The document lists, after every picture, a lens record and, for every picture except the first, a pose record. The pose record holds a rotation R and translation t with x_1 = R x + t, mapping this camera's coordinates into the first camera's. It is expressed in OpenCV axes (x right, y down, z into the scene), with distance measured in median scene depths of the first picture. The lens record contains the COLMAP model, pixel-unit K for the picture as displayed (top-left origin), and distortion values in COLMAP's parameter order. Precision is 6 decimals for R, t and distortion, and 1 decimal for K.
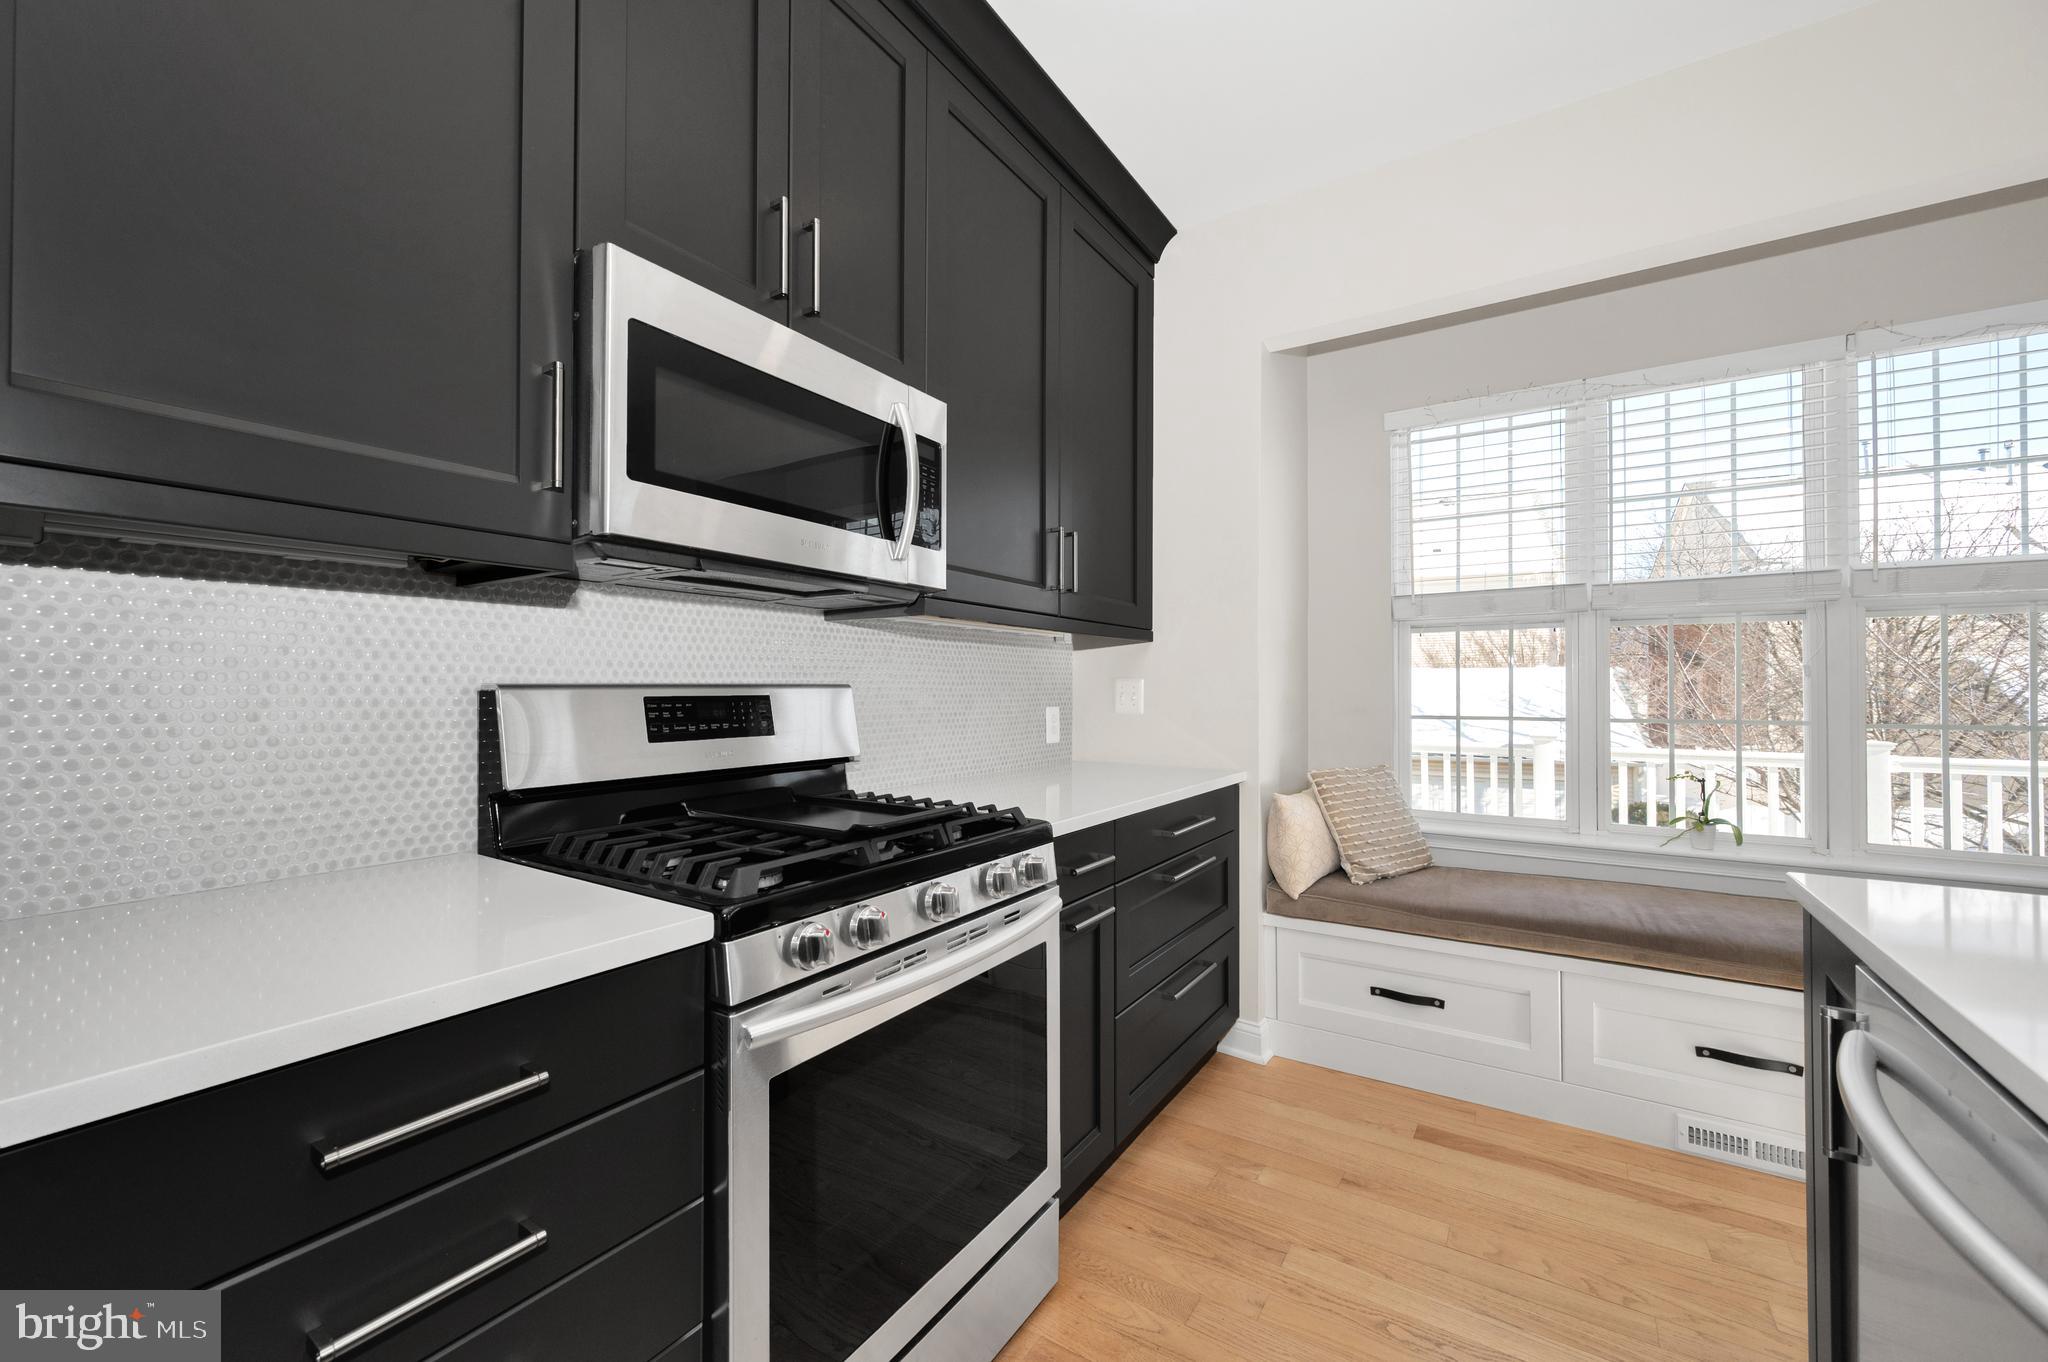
lens RADIAL K [[810.0, 0, 1019.1], [0, 810.0, 679.9], [0, 0, 1]] dist [-0.000432, 0.000026]
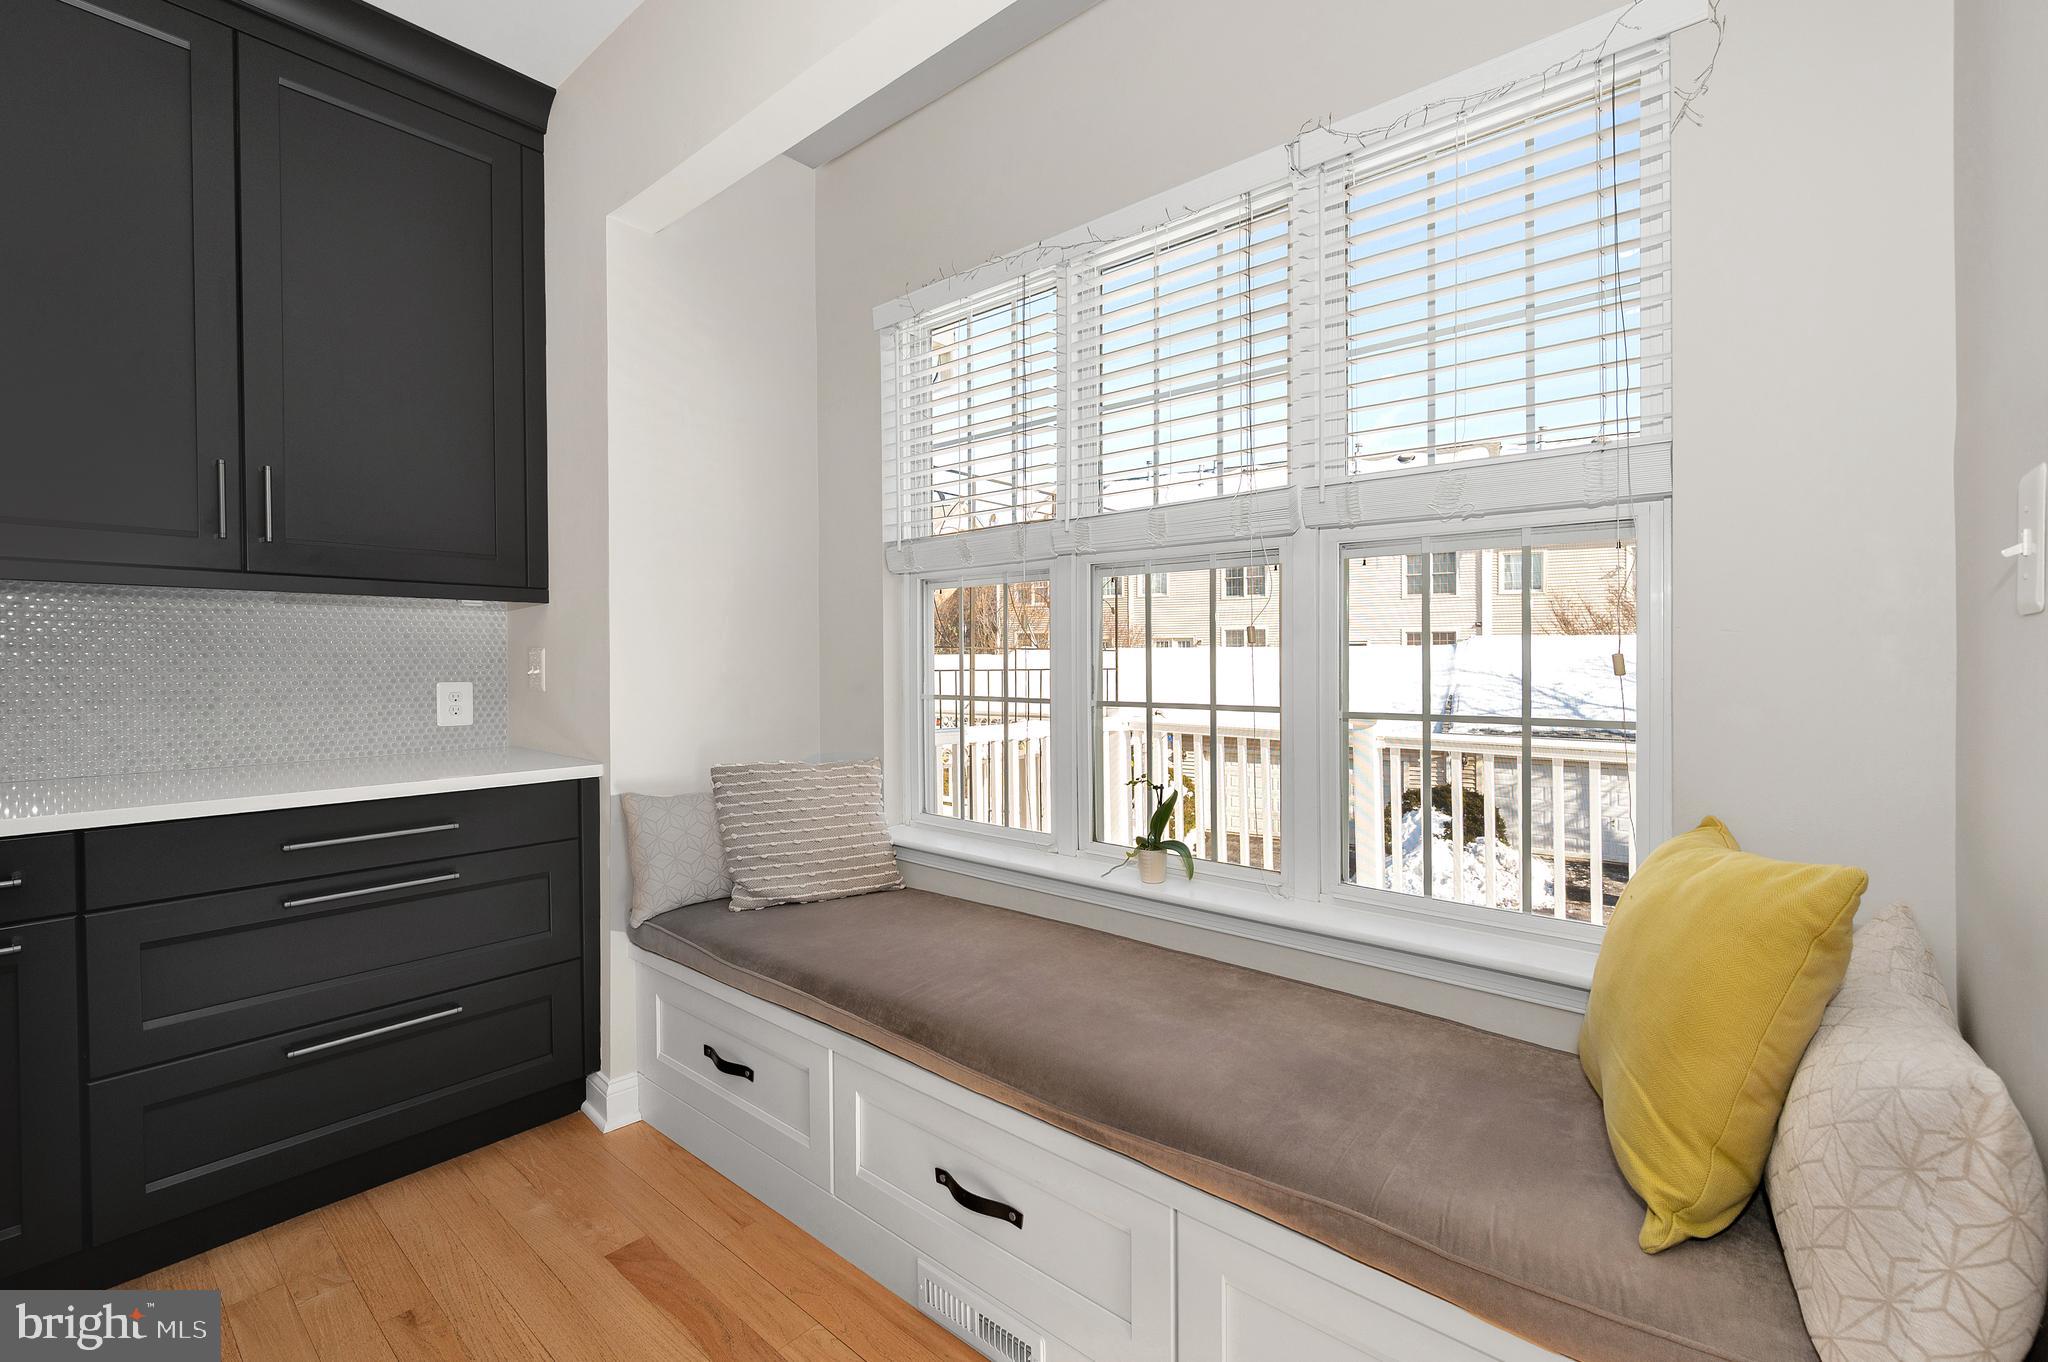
lens RADIAL K [[848.0, 0, 1024.6], [0, 848.0, 676.2], [0, 0, 1]] dist [-0.001847, 0.000043]
pose [[0.993236, -0.001312, -0.116105, 0.806689], [0.004371, 0.999650, 0.026099, 0.007334], [0.116030, -0.026430, 0.992894, 0.236034]]
